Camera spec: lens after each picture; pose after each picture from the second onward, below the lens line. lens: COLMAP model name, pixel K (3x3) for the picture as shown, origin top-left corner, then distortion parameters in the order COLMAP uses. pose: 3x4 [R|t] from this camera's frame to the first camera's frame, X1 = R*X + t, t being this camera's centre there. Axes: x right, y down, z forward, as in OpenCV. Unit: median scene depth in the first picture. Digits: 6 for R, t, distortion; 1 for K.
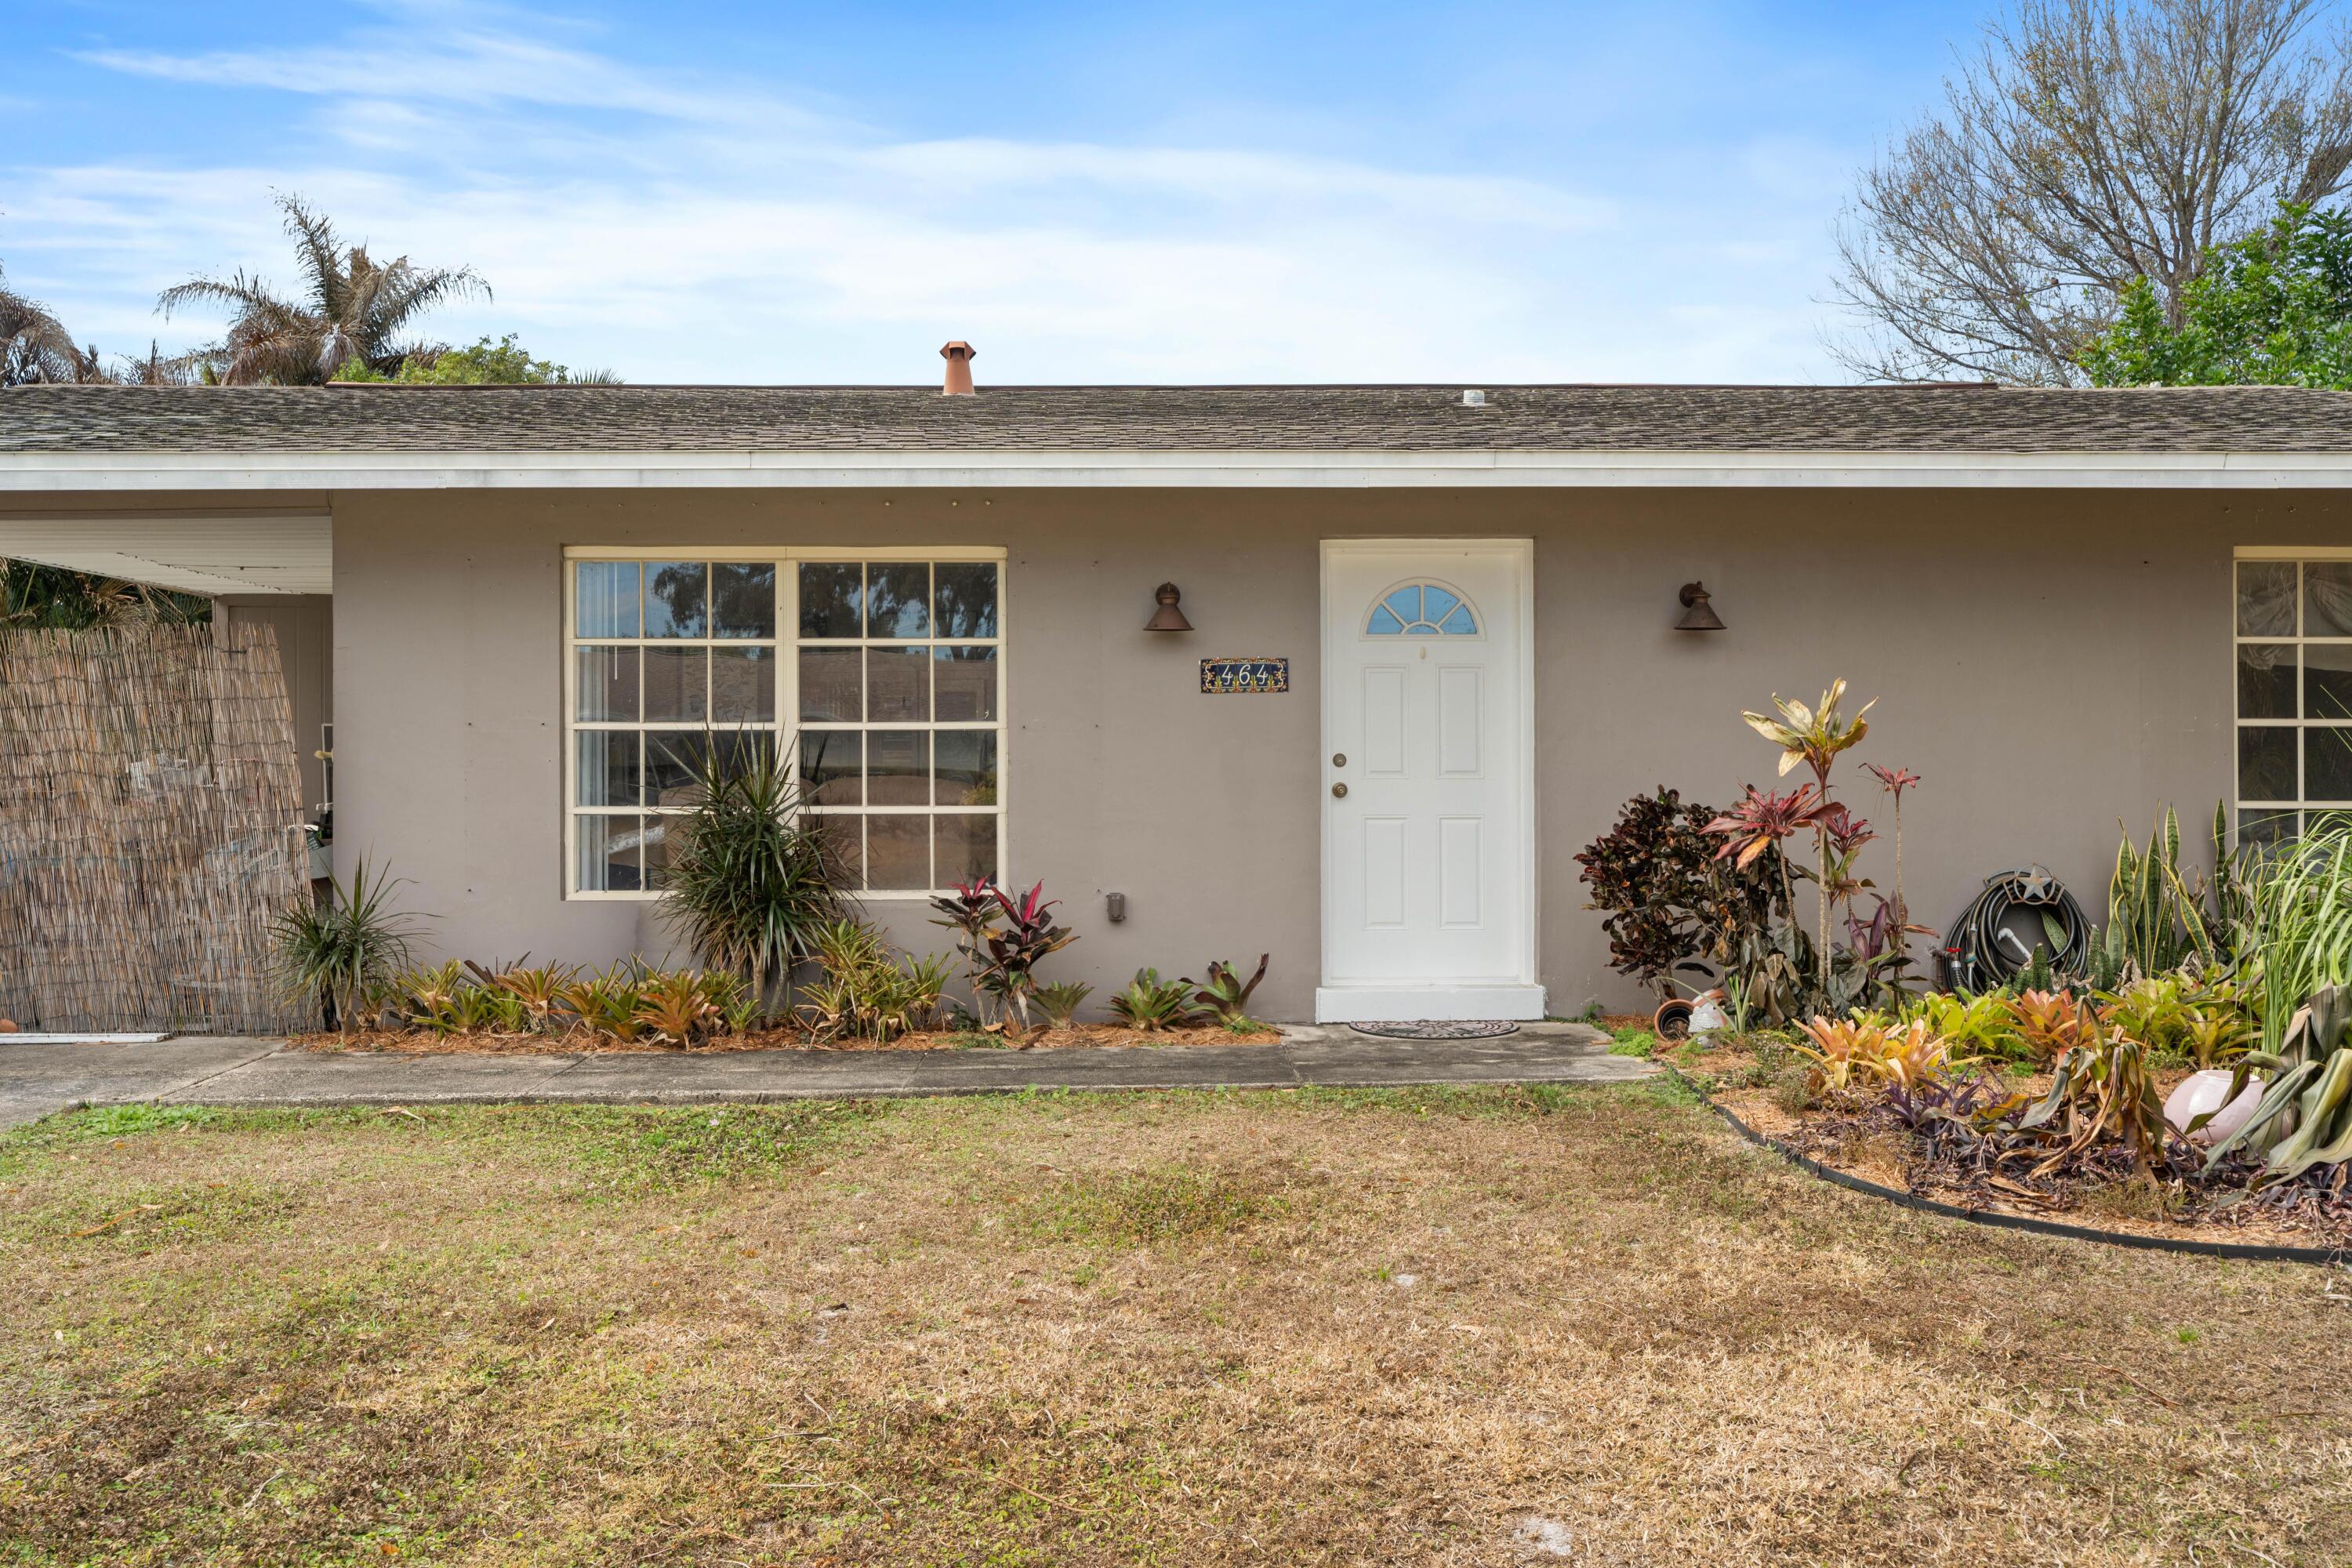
lens RADIAL K [[1915.6, 0, 1176.0], [0, 1915.6, 784.0], [0, 0, 1]] dist [-0.006363, -0.003815]
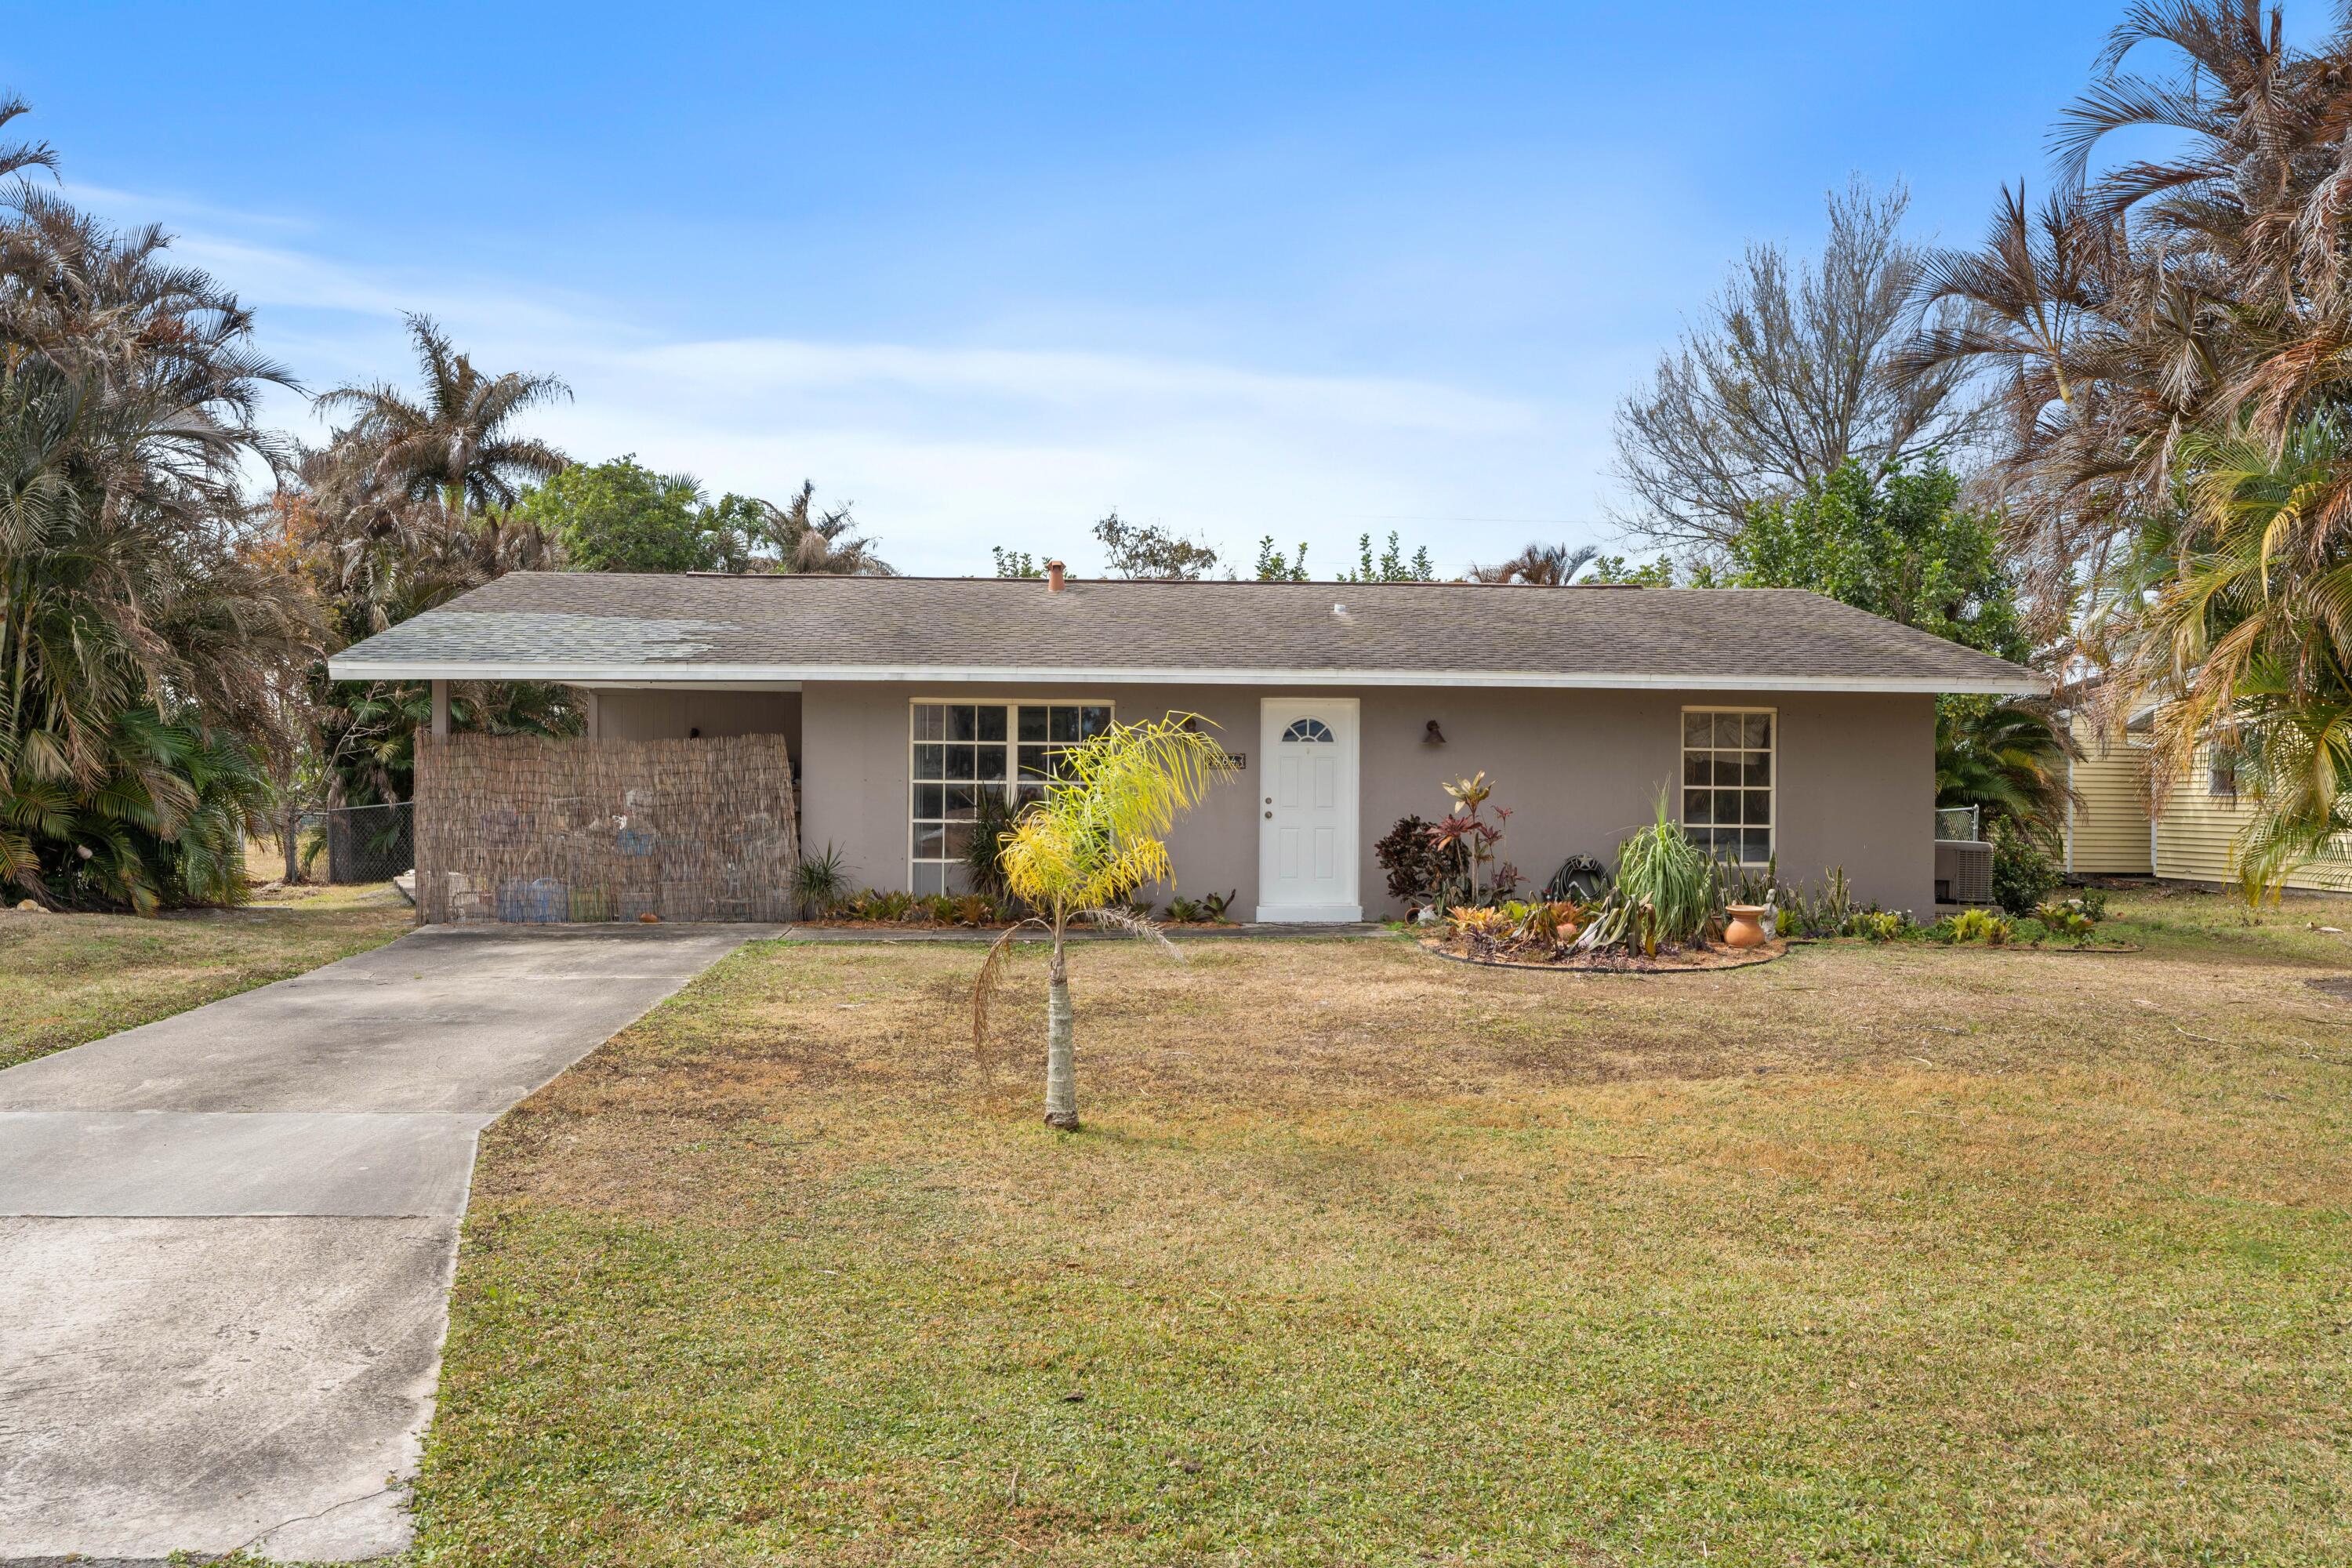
lens RADIAL K [[1915.6, 0, 1176.0], [0, 1915.6, 784.0], [0, 0, 1]] dist [-0.006363, -0.003815]
pose [[0.999073, 0.009992, 0.041879, -0.113207], [-0.009652, 0.999919, -0.008323, -0.012755], [-0.041959, 0.007911, 0.999088, -1.192289]]
